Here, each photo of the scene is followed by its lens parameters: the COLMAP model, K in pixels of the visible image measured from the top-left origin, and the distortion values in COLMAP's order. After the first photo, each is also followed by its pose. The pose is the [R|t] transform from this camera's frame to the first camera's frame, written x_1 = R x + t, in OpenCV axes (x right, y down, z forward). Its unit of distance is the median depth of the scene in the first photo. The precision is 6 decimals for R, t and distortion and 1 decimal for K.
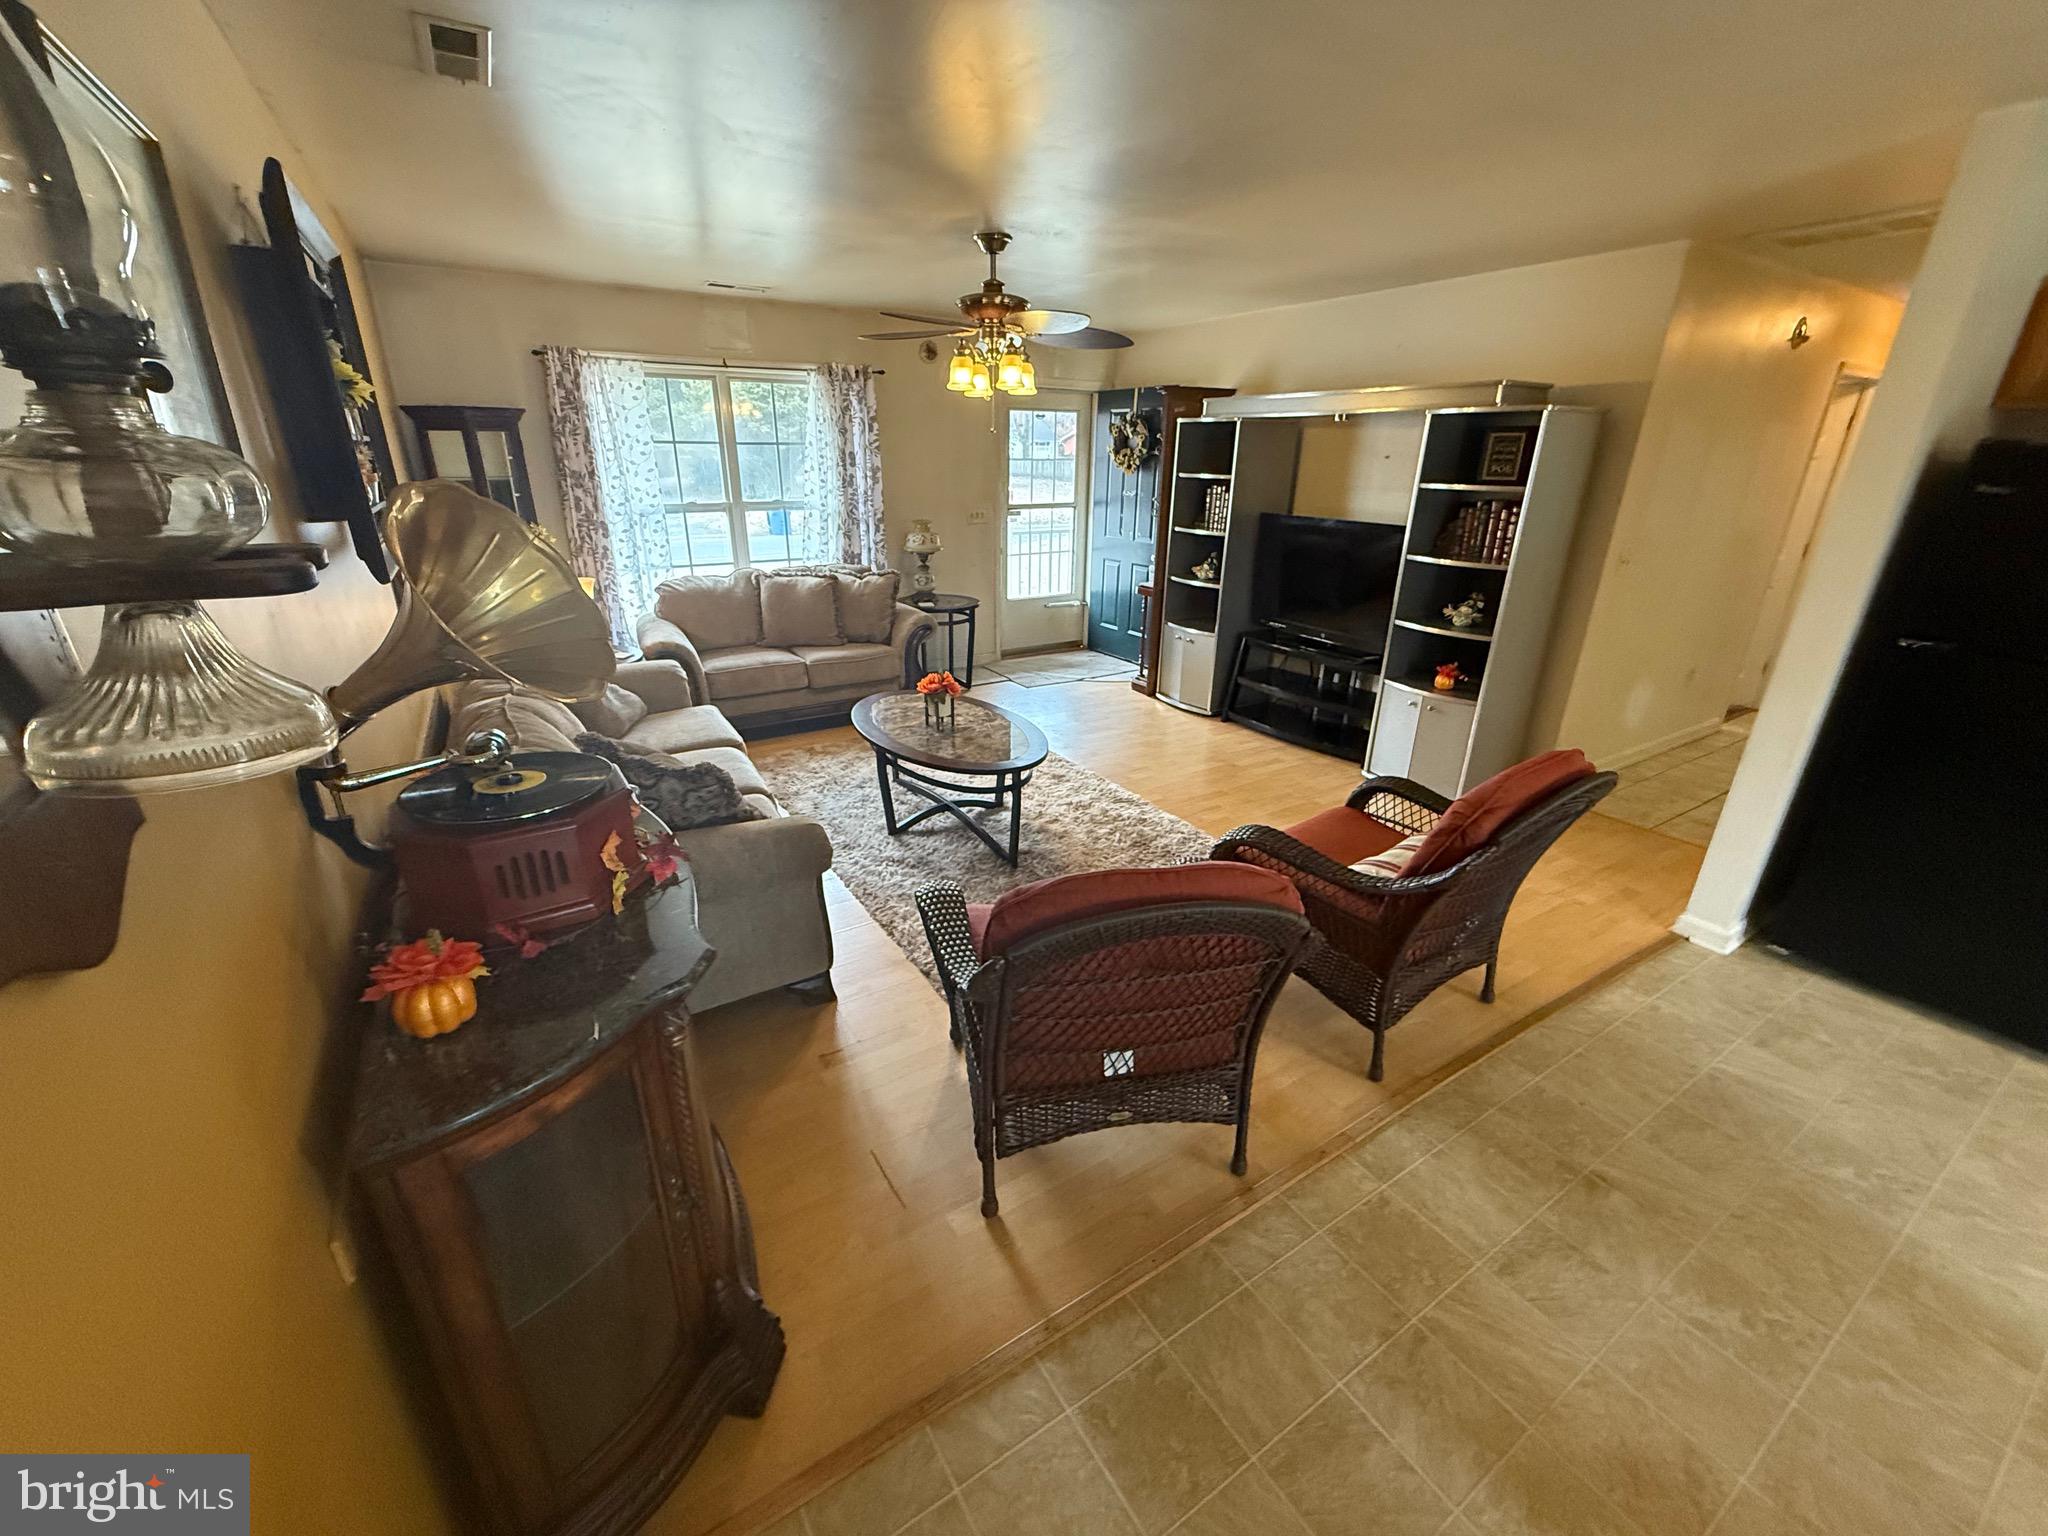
lens RADIAL K [[814.0, 0, 1021.1], [0, 814.0, 766.7], [0, 0, 1]] dist [-0.000426, 0.000035]
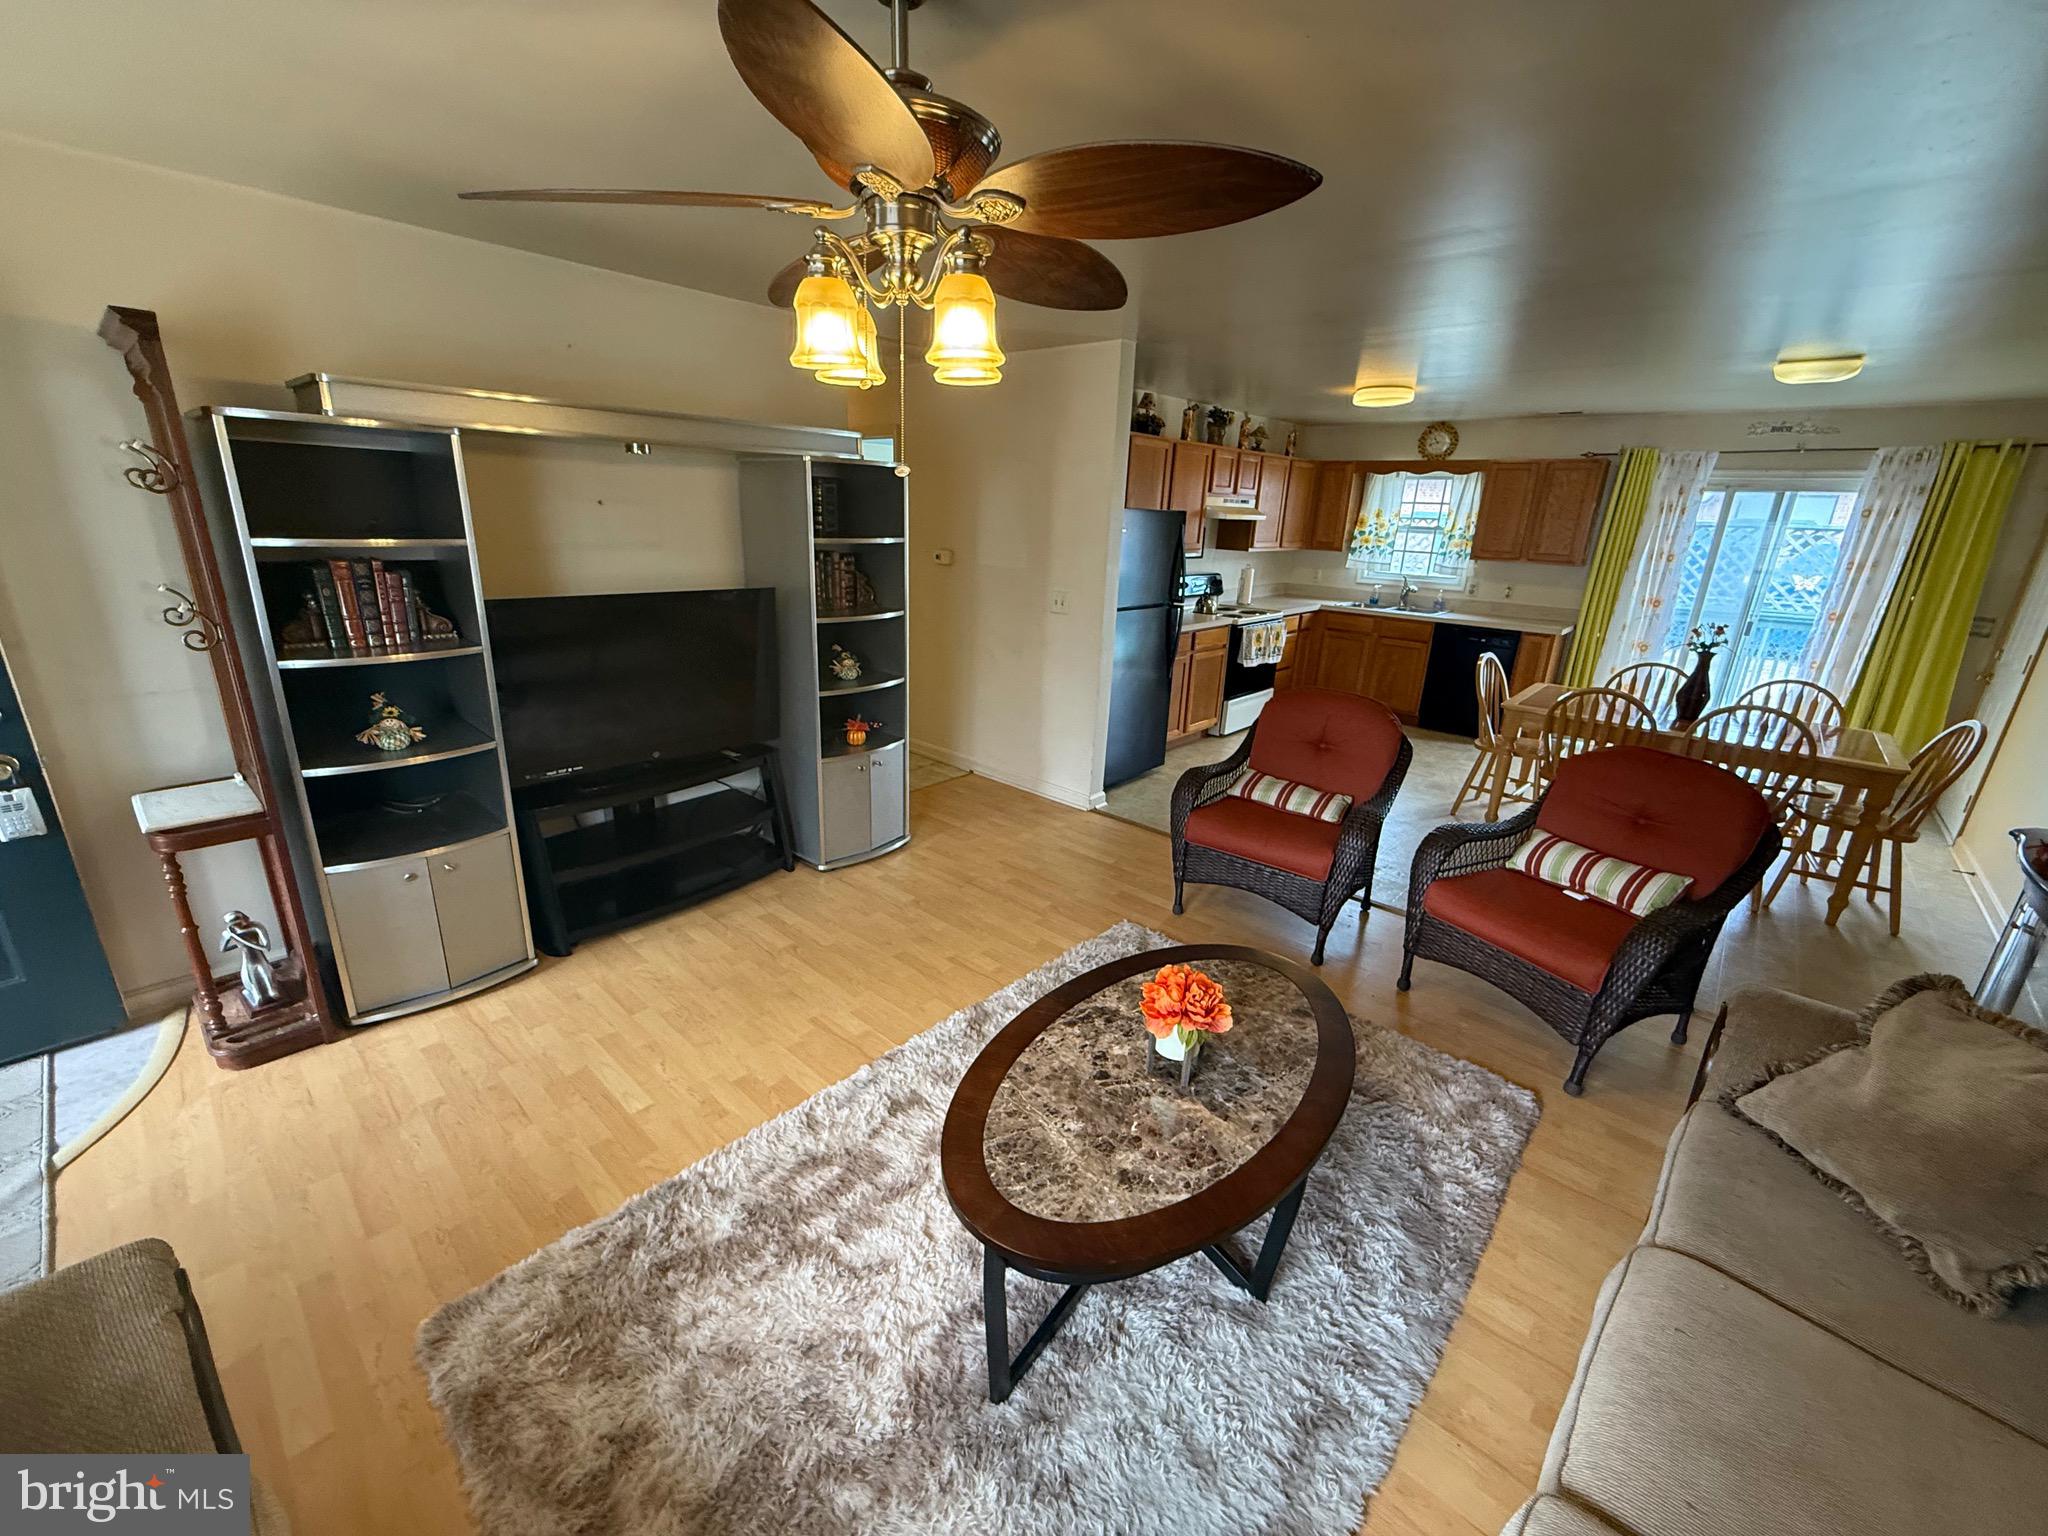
lens RADIAL K [[814.0, 0, 1017.1], [0, 814.0, 767.4], [0, 0, 1]] dist [-0.000426, 0.000035]
pose [[-0.267547, -0.312353, 0.911512, -0.356145], [0.313203, 0.866435, 0.388837, -0.328251], [-0.911220, 0.389520, -0.133982, 0.820377]]
